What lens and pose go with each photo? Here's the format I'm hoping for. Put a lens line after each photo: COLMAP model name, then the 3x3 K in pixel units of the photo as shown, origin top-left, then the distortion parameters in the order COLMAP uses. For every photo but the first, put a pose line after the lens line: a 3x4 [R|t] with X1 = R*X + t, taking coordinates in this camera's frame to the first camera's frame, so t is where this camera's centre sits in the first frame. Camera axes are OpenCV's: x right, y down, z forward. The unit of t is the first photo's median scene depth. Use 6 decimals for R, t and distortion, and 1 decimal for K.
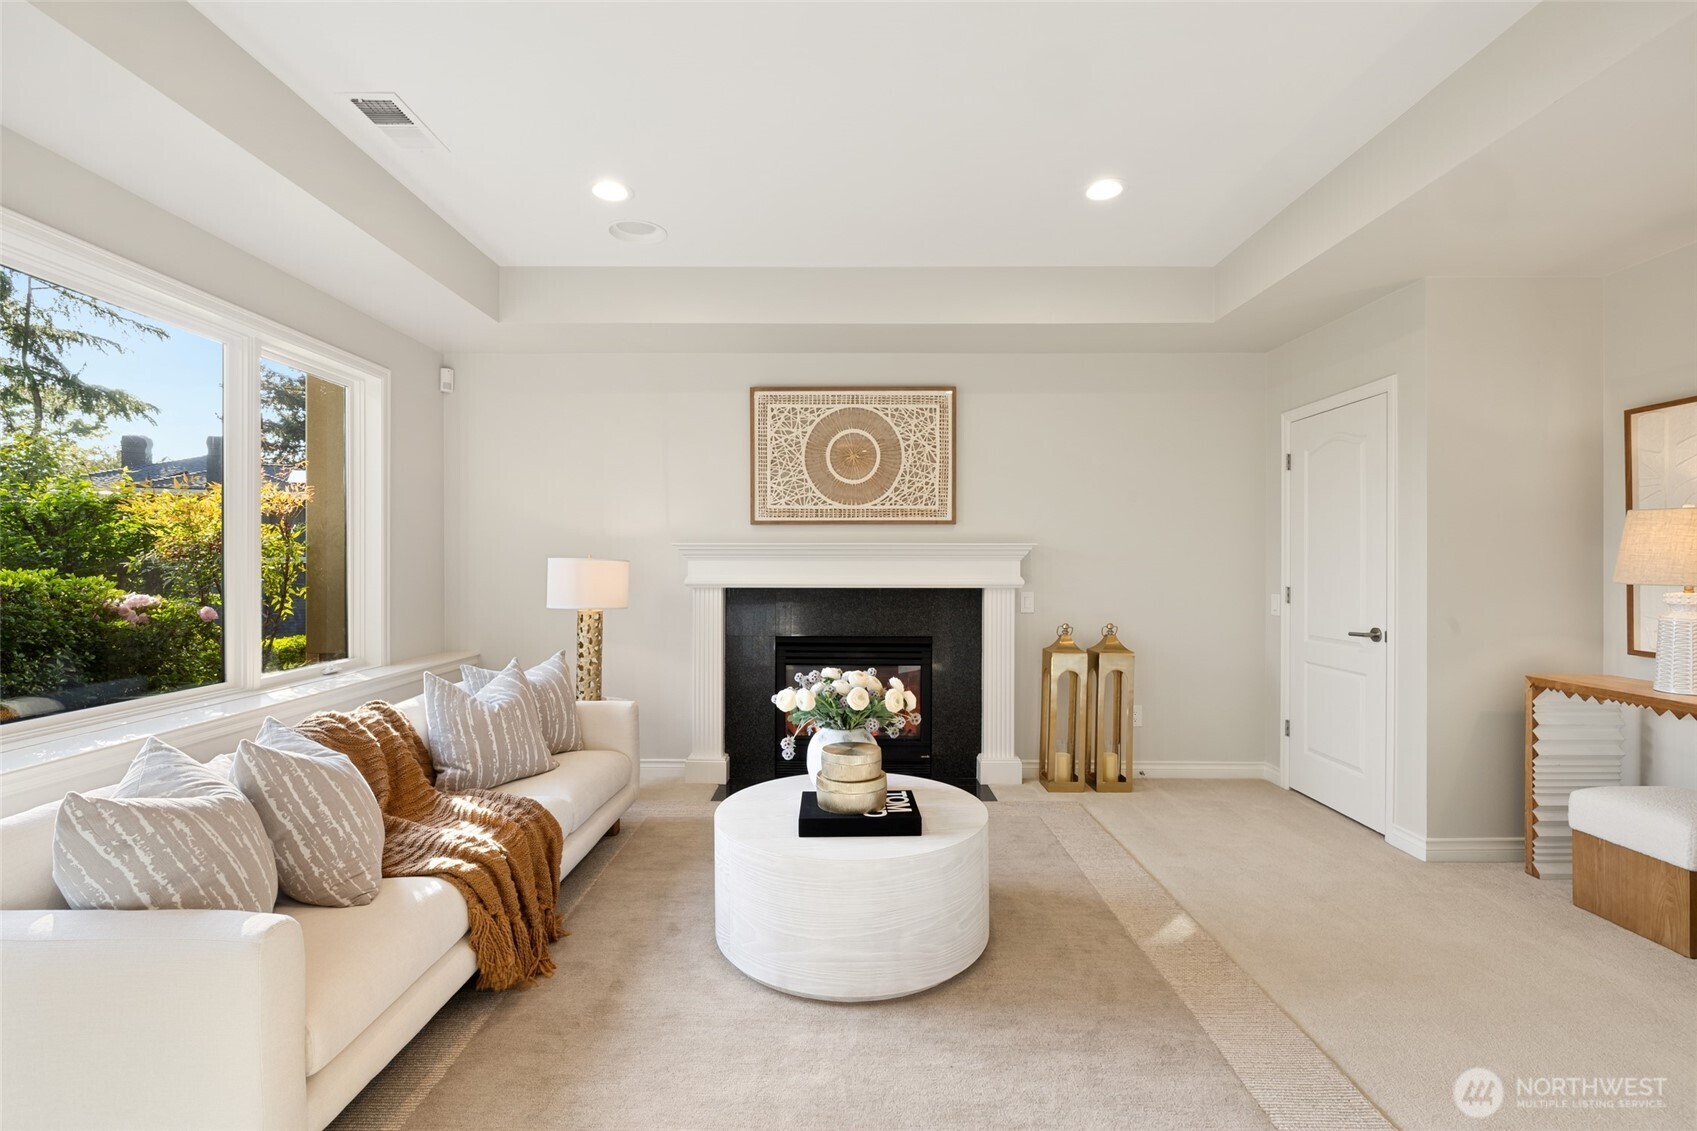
lens RADIAL K [[761.1, 0, 847.5], [0, 761.1, 568.4], [0, 0, 1]] dist [0.000457, 0.000086]
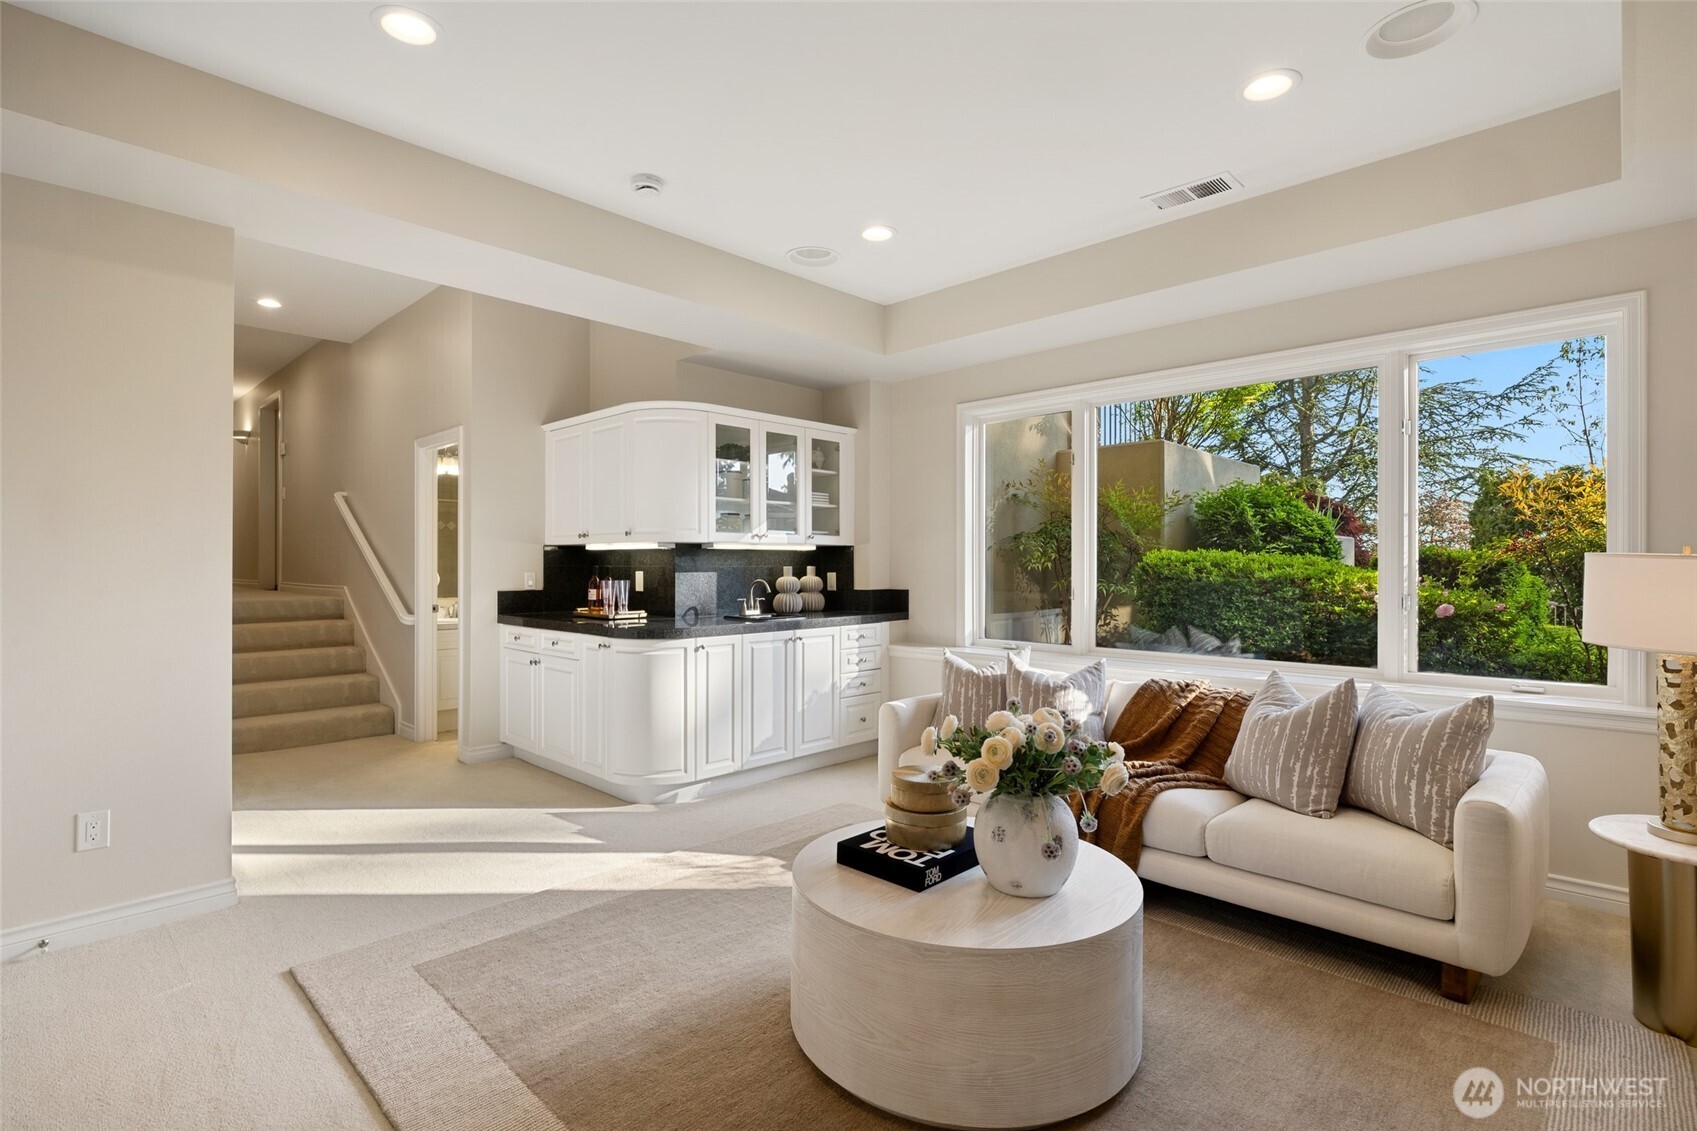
lens RADIAL K [[809.6, 0, 848.9], [0, 809.6, 568.6], [0, 0, 1]] dist [0.000869, 0.000058]
pose [[-0.699559, -0.002345, -0.714571, 0.639959], [-0.001661, 0.999997, -0.001656, 0.002343], [0.714573, 0.000029, -0.699561, 1.389927]]
